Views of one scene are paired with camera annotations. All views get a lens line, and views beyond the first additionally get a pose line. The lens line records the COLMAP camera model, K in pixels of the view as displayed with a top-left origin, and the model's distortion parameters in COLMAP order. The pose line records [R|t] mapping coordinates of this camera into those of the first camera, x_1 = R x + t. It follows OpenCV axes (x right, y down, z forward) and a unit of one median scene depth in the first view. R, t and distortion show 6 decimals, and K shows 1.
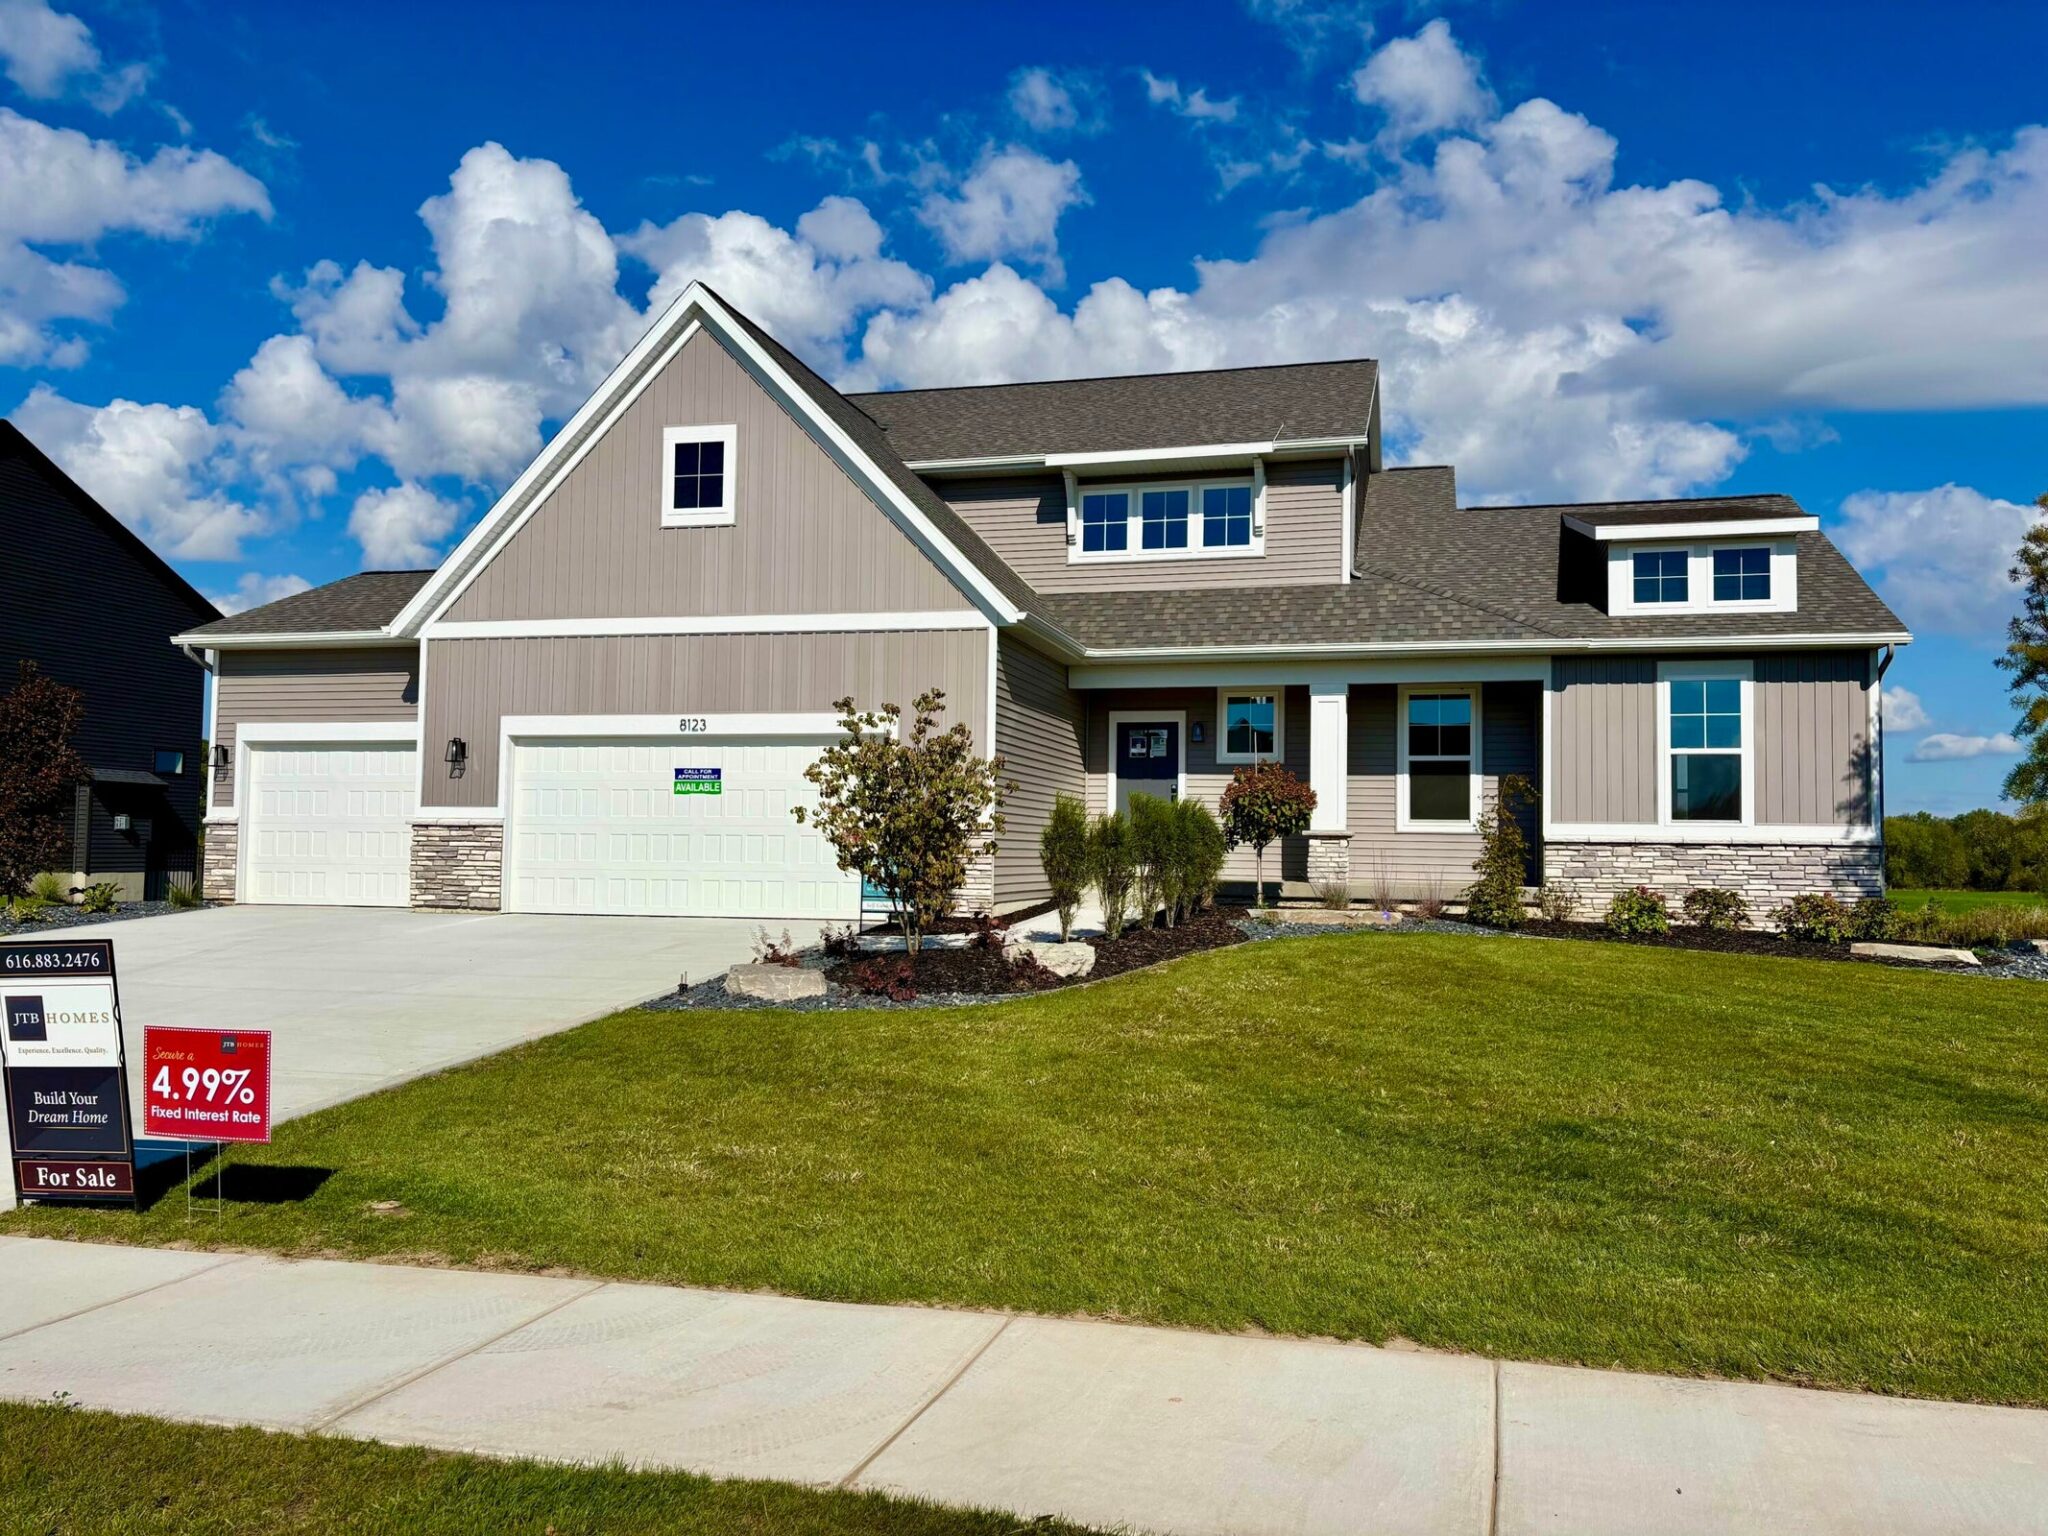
lens RADIAL K [[1546.1, 0, 1024.0], [0, 1546.1, 768.0], [0, 0, 1]] dist [0.012130, 0.004267]
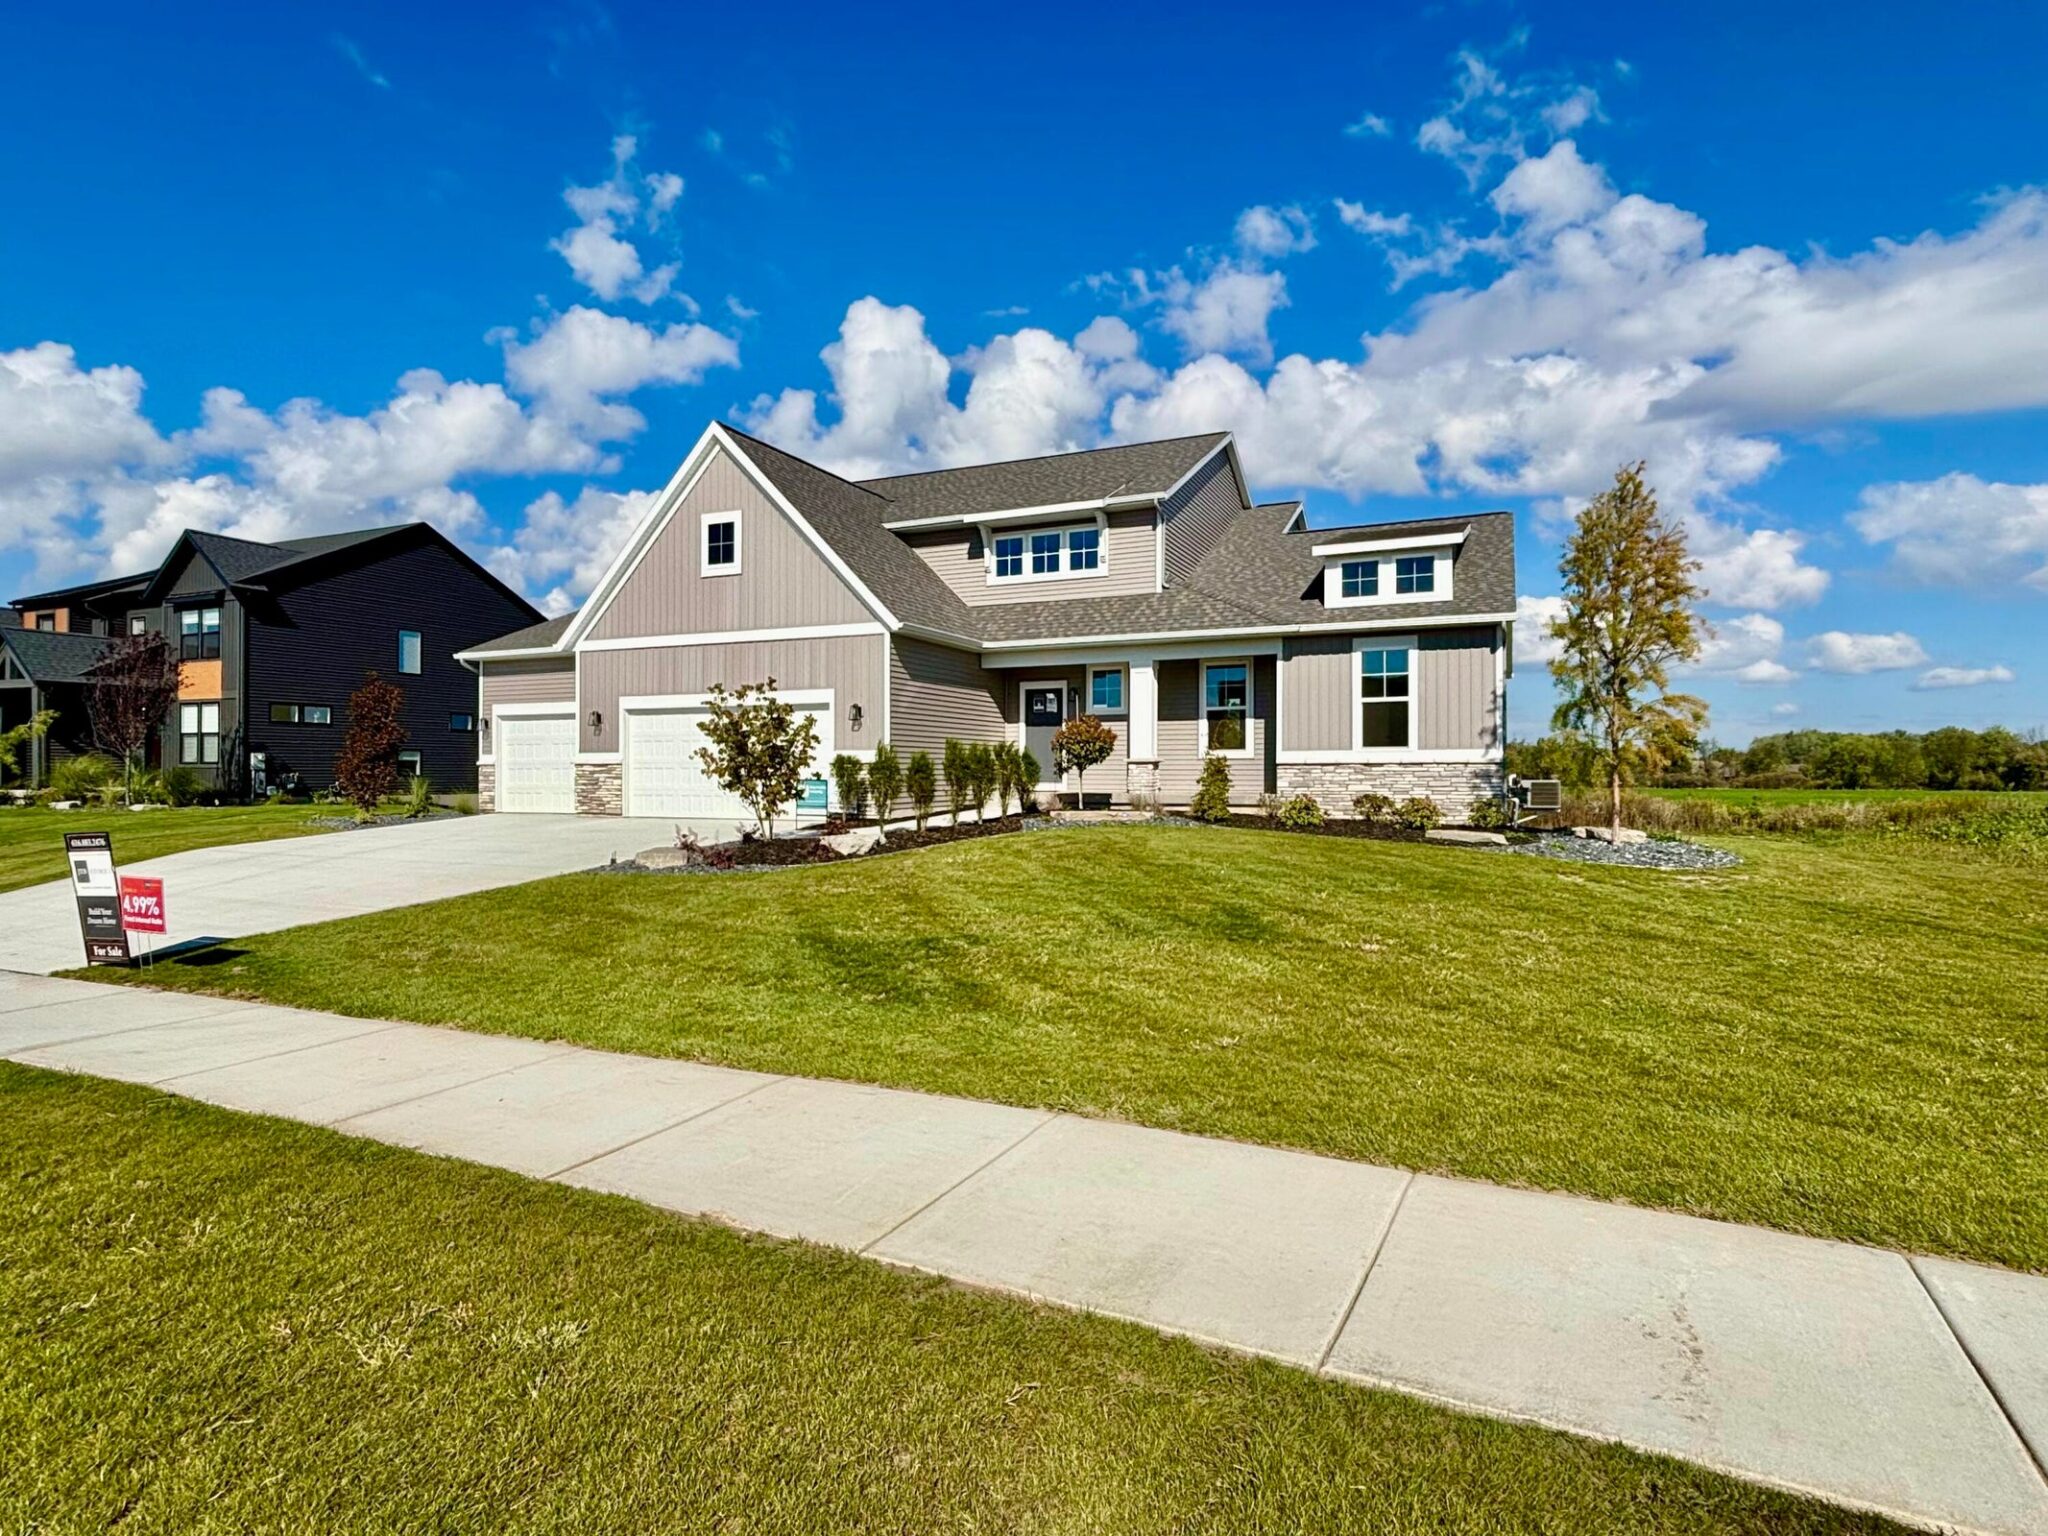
lens RADIAL K [[1072.6, 0, 1024.0], [0, 1072.6, 768.0], [0, 0, 1]] dist [0.000428, -0.001503]
pose [[0.984833, -0.015089, -0.172846, 0.273746], [0.023725, 0.998565, 0.048012, -0.003057], [0.171874, -0.051385, 0.983778, -0.047287]]
